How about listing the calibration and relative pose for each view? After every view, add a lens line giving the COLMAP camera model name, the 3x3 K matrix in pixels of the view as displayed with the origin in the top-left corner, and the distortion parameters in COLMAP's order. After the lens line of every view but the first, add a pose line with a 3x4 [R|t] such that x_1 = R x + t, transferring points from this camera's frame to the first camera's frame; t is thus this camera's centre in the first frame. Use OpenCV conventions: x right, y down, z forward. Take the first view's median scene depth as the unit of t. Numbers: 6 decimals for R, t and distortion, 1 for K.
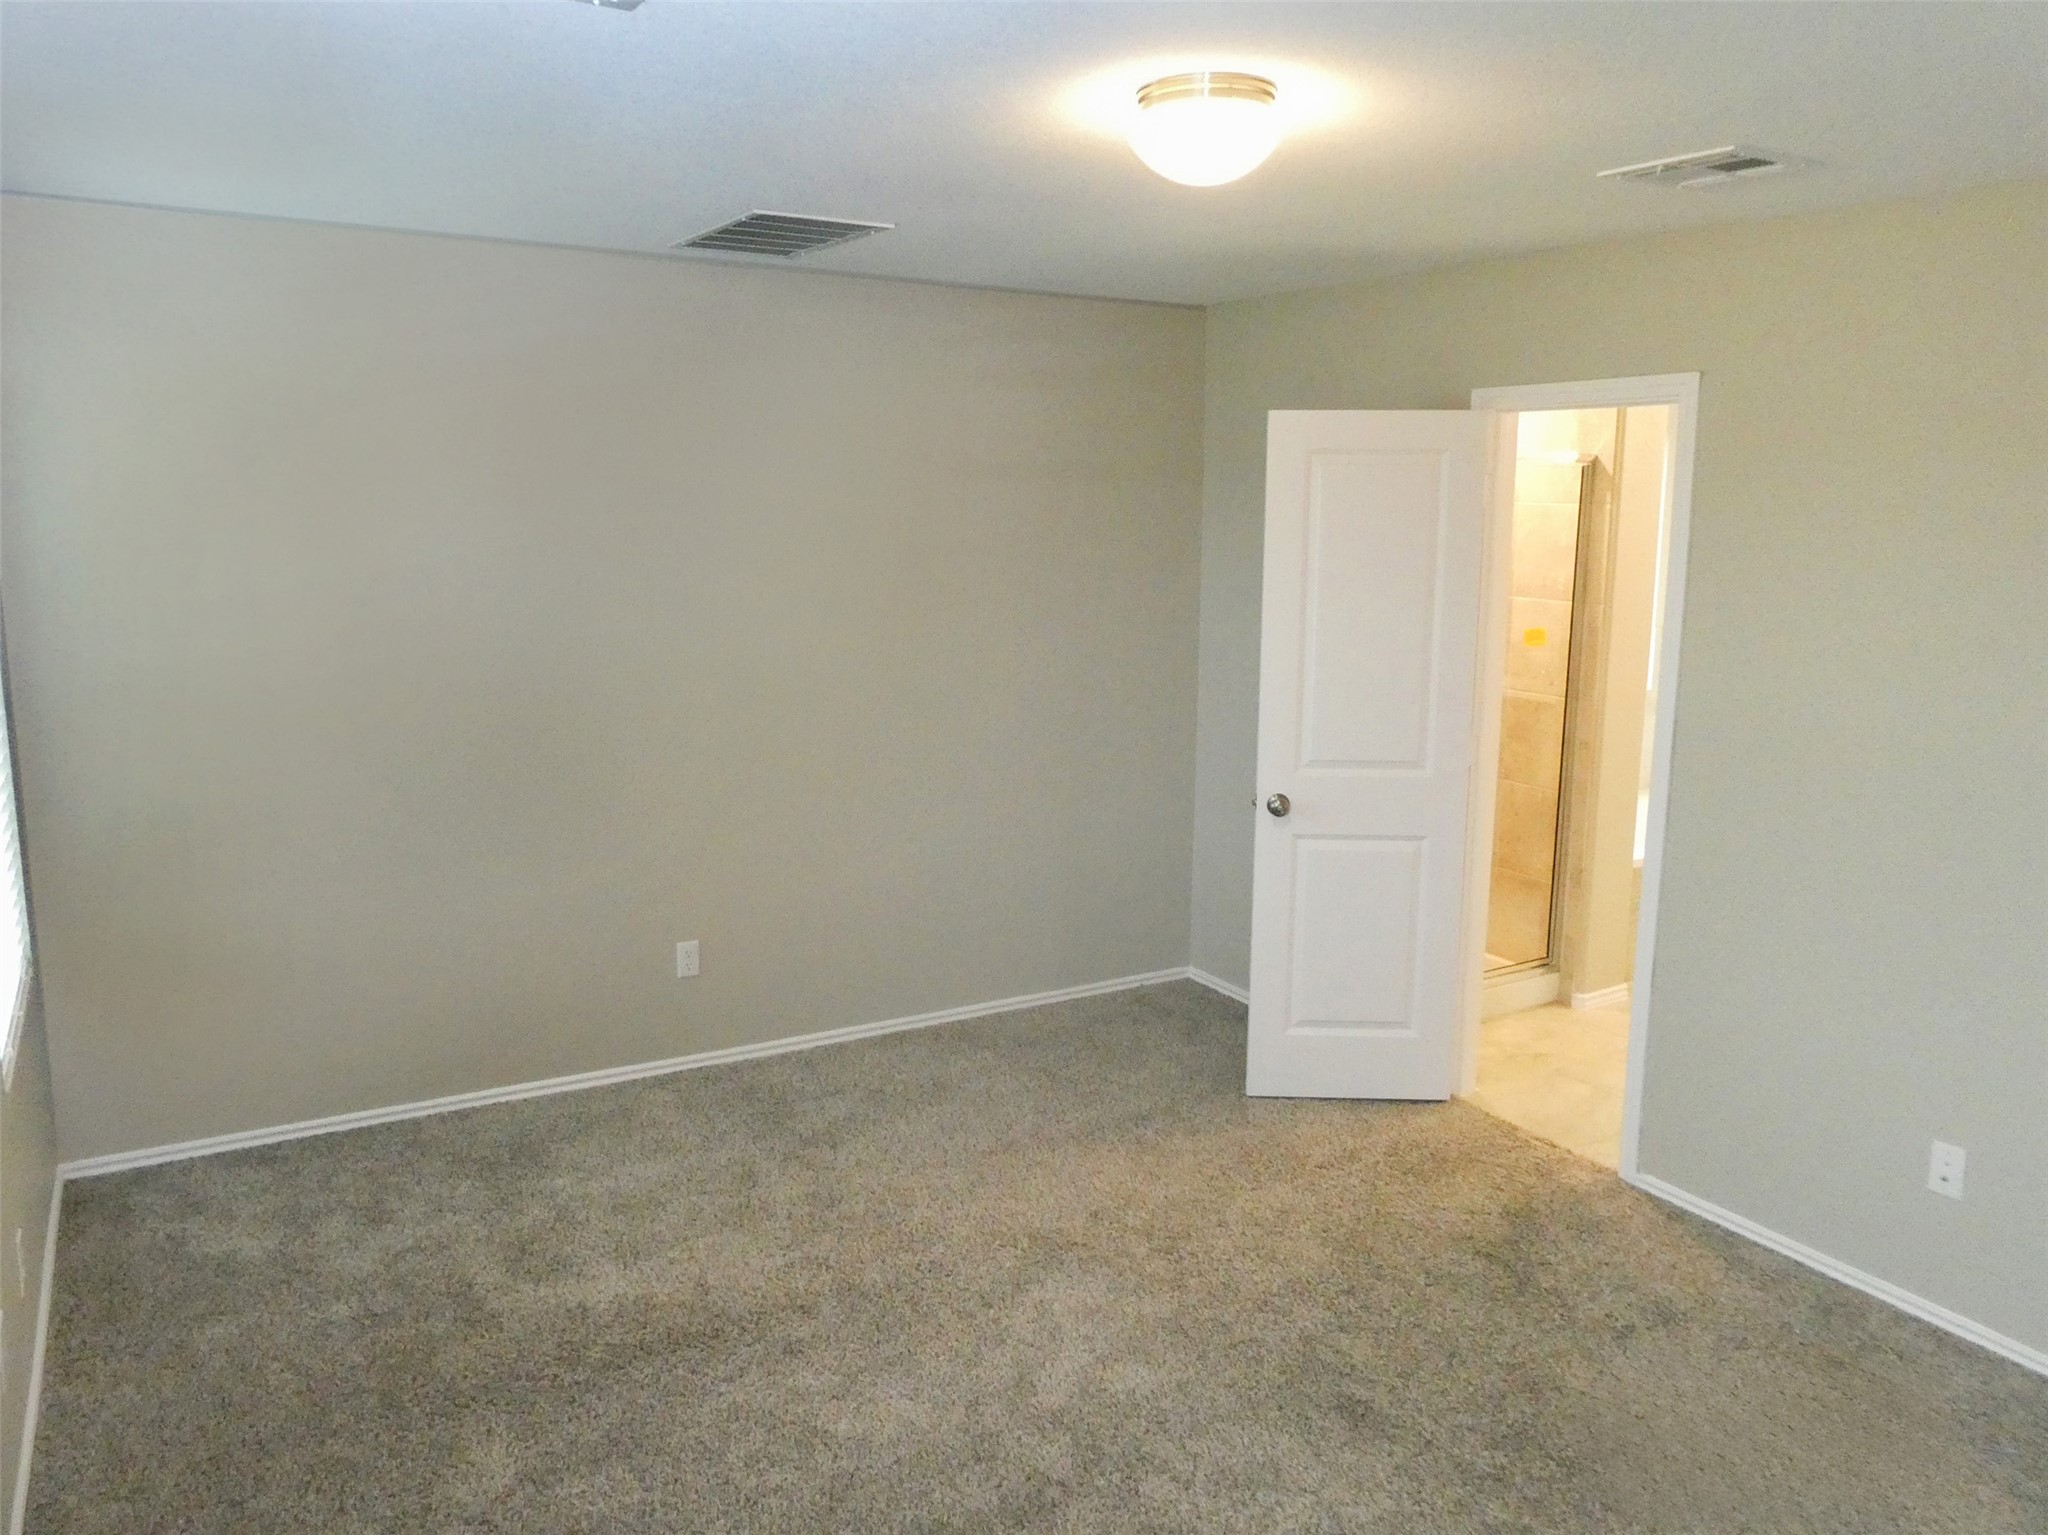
lens RADIAL K [[1505.7, 0, 1024.0], [0, 1505.7, 767.5], [0, 0, 1]] dist [0.002755, -0.002140]
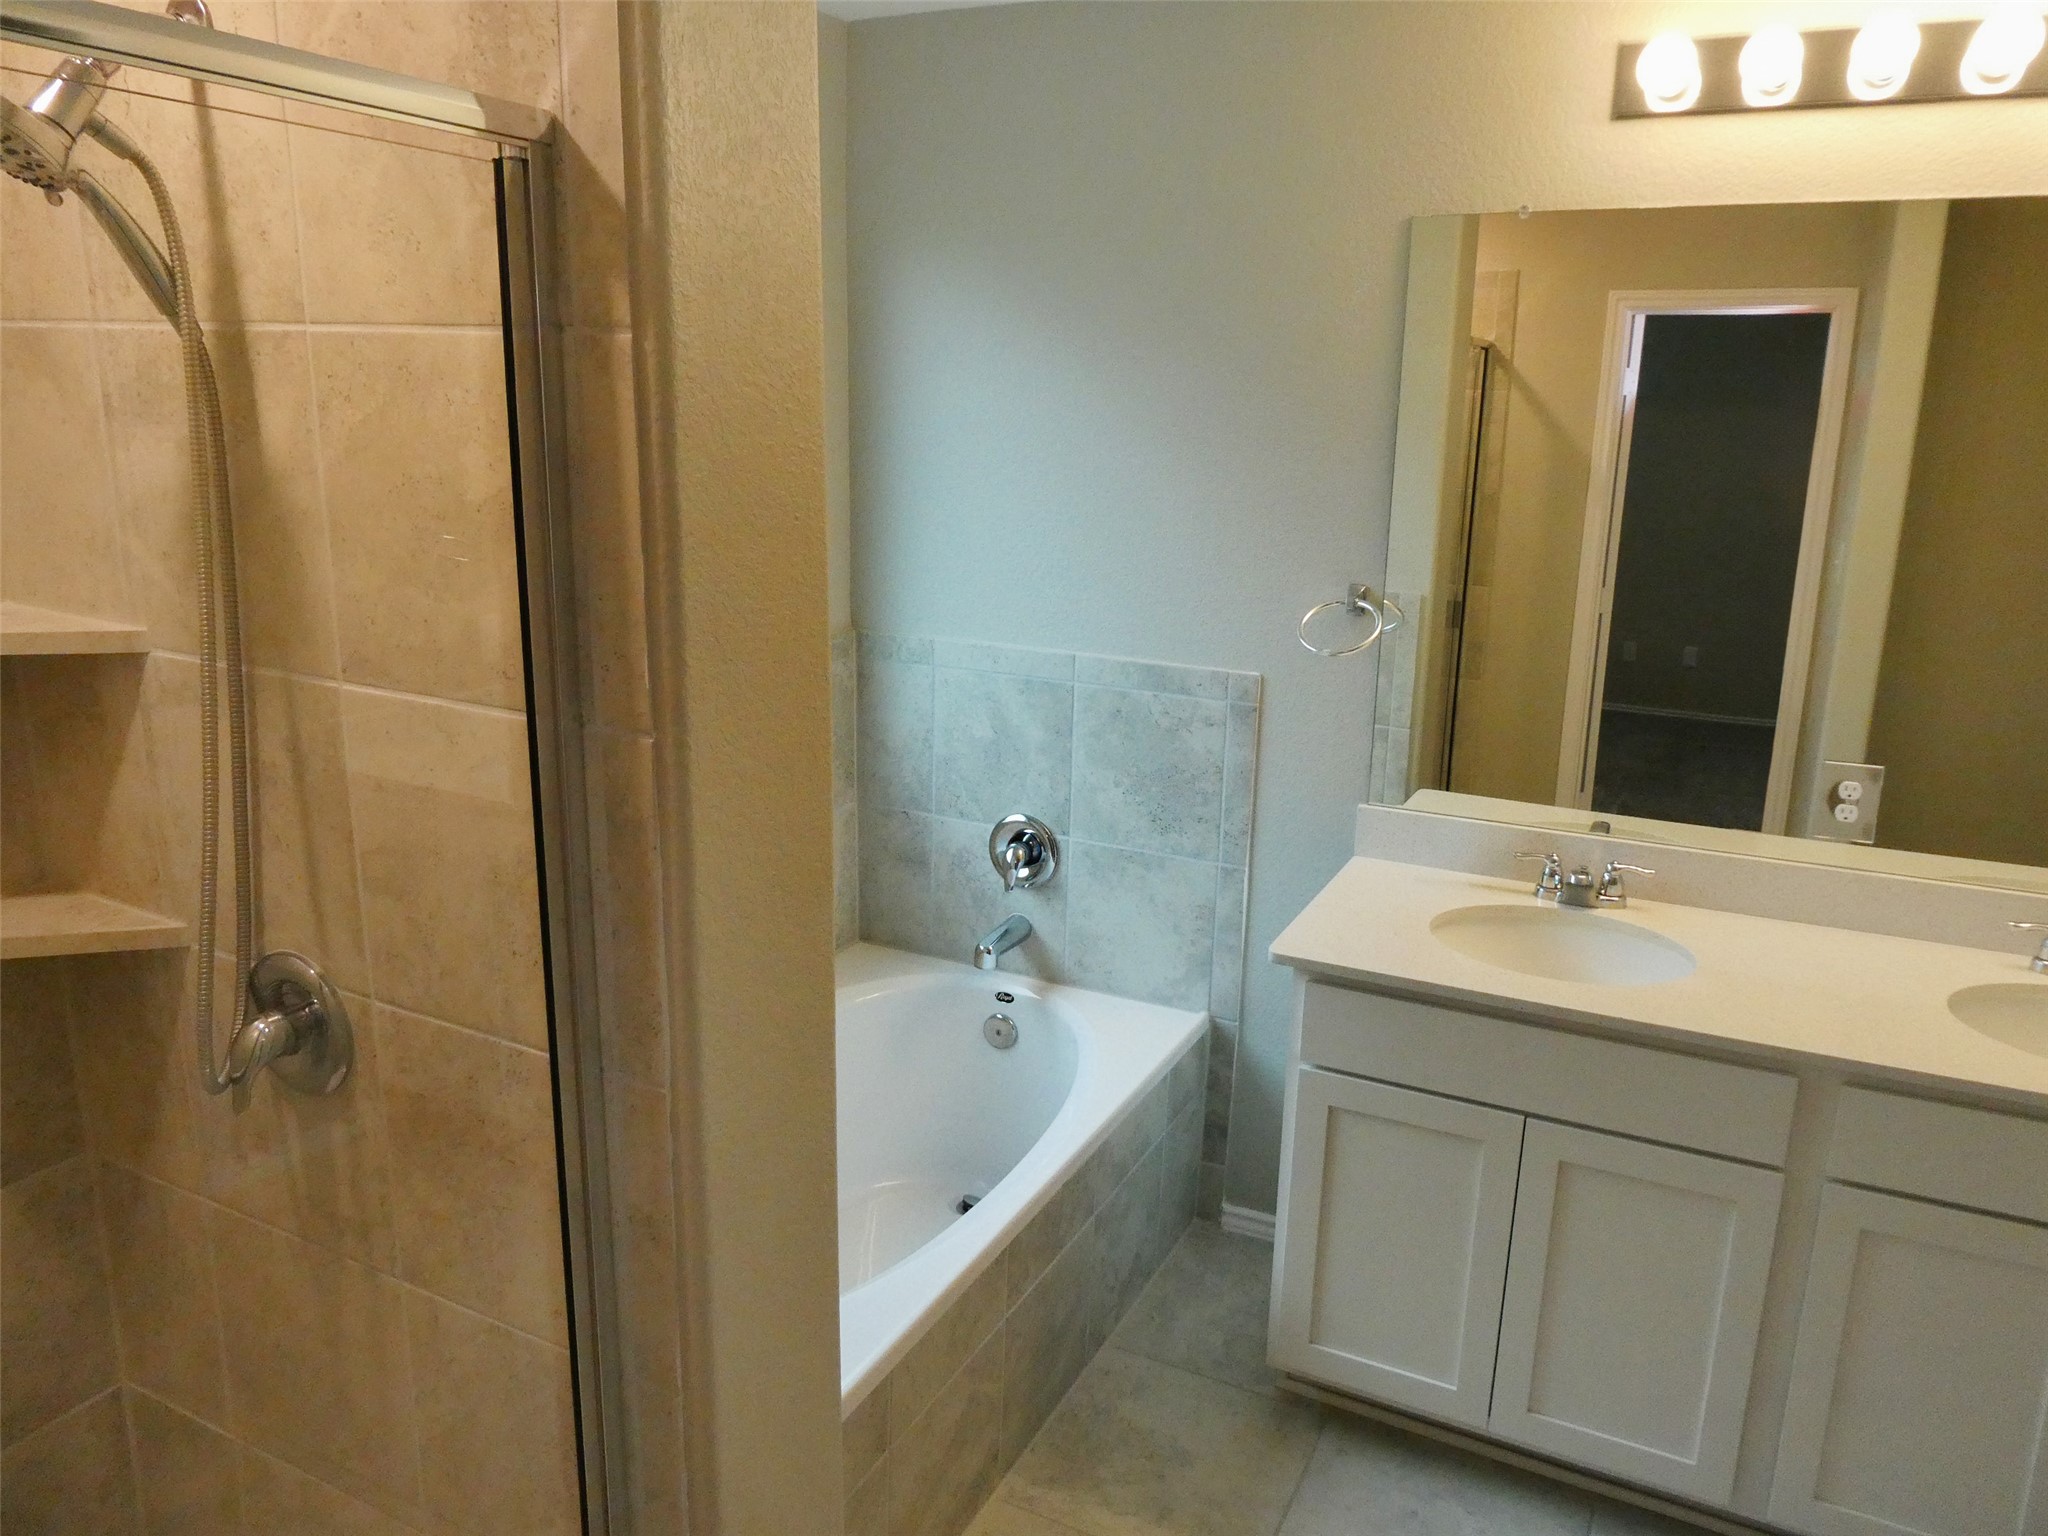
lens RADIAL K [[1505.7, 0, 1024.0], [0, 1505.7, 768.0], [0, 0, 1]] dist [0.002755, -0.002140]
pose [[0.833763, -0.126240, 0.537496, 0.301658], [0.080740, 0.990922, 0.107491, -0.125848], [-0.546186, -0.046224, 0.836387, 0.757609]]
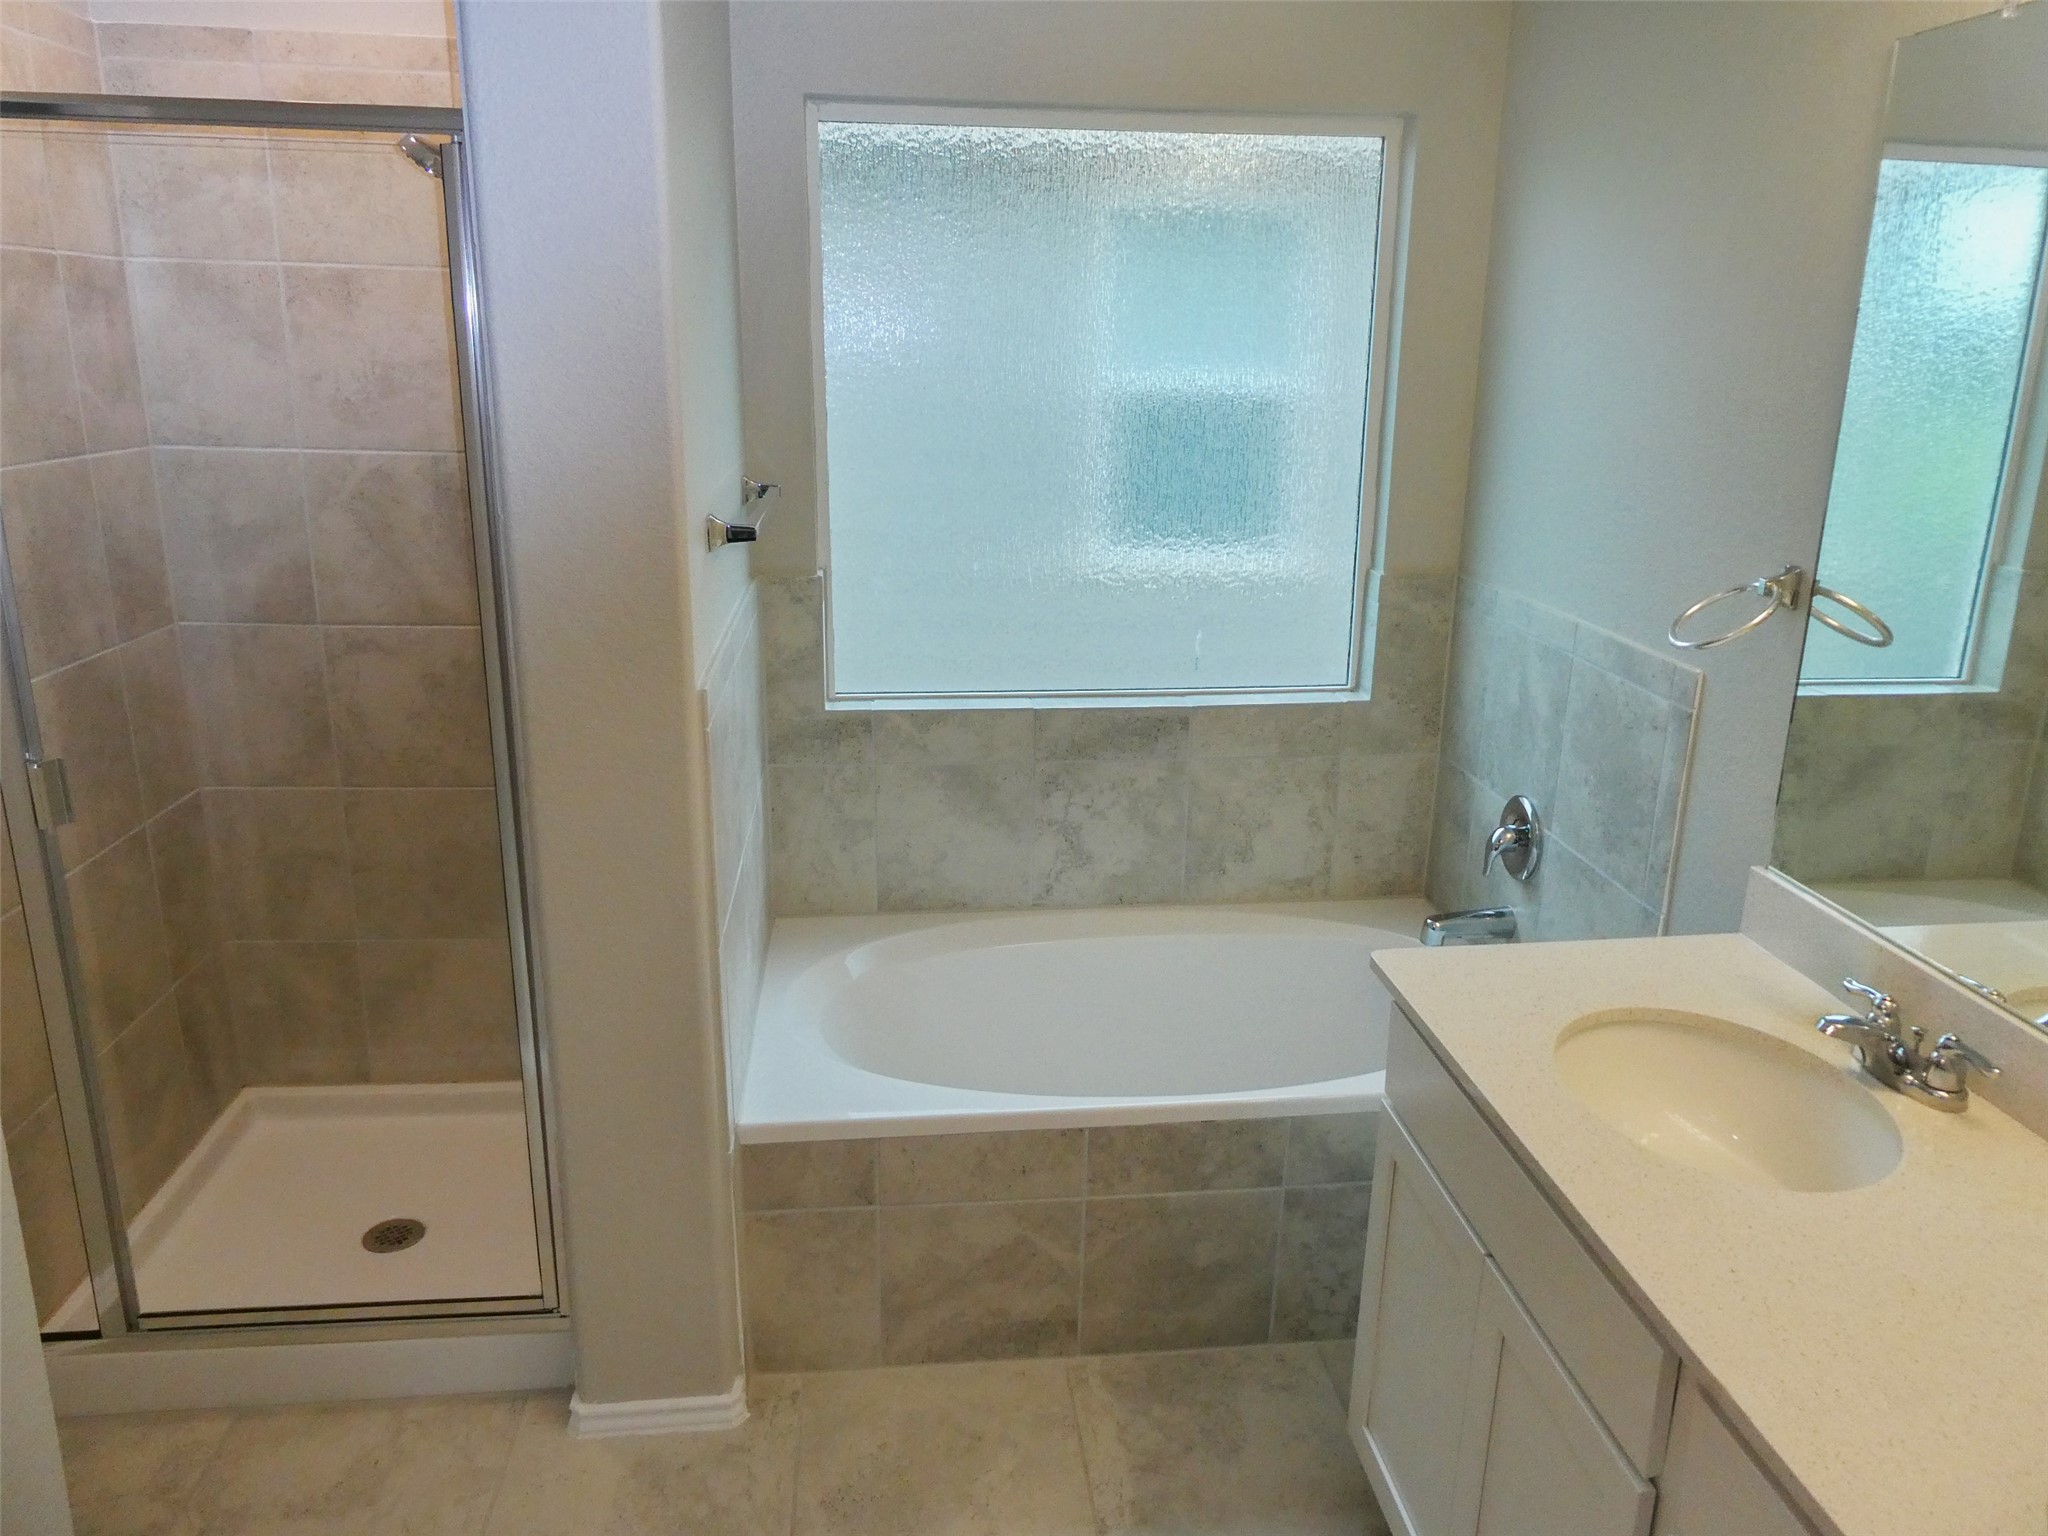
lens RADIAL K [[1505.7, 0, 1024.0], [0, 1505.7, 768.0], [0, 0, 1]] dist [0.002755, -0.002140]
pose [[0.912935, 0.112467, -0.392303, 0.439633], [-0.067831, 0.989723, 0.125888, -0.119050], [0.402429, -0.088318, 0.911181, 0.737482]]
